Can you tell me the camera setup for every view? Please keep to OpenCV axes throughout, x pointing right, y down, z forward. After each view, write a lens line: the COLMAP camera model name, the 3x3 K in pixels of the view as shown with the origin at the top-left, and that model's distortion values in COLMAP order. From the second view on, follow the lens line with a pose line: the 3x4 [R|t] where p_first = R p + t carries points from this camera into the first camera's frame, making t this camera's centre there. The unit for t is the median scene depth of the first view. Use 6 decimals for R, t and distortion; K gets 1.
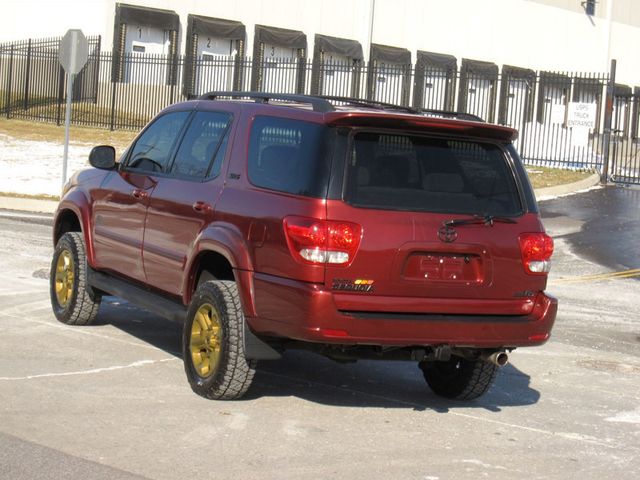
lens RADIAL K [[1526.2, 0, 320.0], [0, 1526.2, 240.0], [0, 0, 1]] dist [-0.089960, -0.472924]
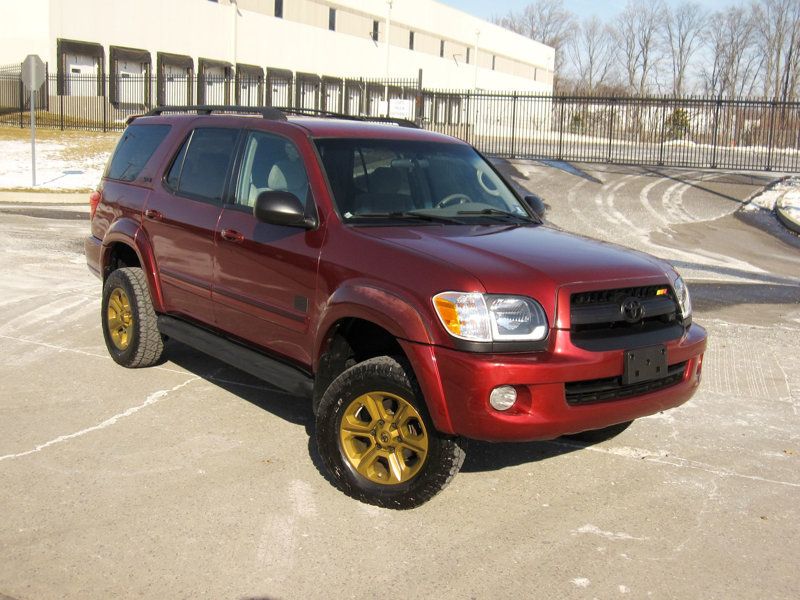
lens RADIAL K [[920.2, 0, 400.6], [0, 920.2, 281.7], [0, 0, 1]] dist [-0.066118, 0.020164]
pose [[0.974695, -0.069697, 0.212396, -0.019030], [0.046782, 0.992710, 0.111074, -0.010795], [-0.218589, -0.098327, 0.970850, 0.093943]]
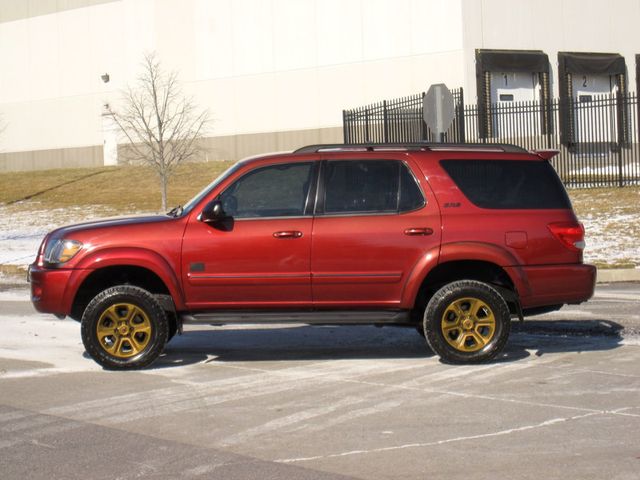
lens RADIAL K [[1776.9, 0, 320.0], [0, 1776.9, 240.0], [0, 0, 1]] dist [-0.135431, 0.361015]
pose [[0.968400, -0.103740, -0.226805, 0.001197], [0.093612, 0.994089, -0.054995, 0.003402], [0.231169, 0.032026, 0.972386, -0.026773]]
